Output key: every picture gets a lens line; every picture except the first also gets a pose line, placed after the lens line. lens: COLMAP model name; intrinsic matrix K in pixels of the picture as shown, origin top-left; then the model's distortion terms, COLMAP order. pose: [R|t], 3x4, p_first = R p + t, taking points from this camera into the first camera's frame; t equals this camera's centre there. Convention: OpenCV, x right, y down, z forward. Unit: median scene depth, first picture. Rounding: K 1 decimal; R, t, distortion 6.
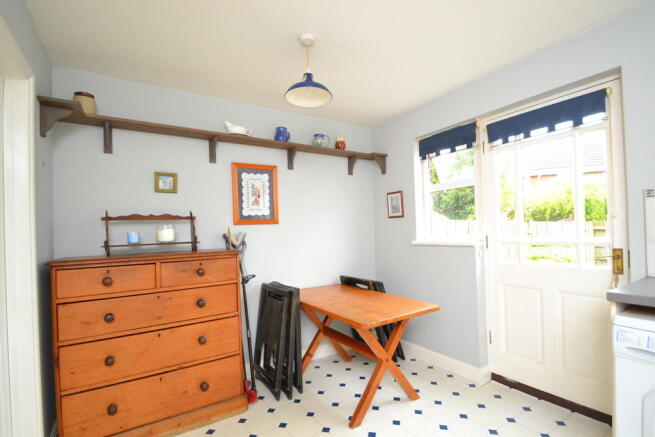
lens RADIAL K [[311.3, 0, 327.8], [0, 311.3, 229.8], [0, 0, 1]] dist [0.001349, 0.000102]
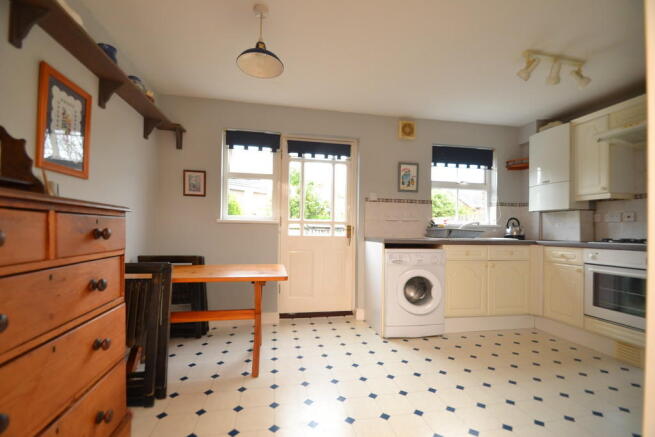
lens RADIAL K [[292.8, 0, 326.9], [0, 292.8, 228.4], [0, 0, 1]] dist [0.001346, -0.000001]
pose [[0.375024, 0.041098, 0.926104, -0.640269], [-0.031778, 0.999000, -0.031465, 0.105759], [-0.926470, -0.017629, 0.375954, 0.305570]]
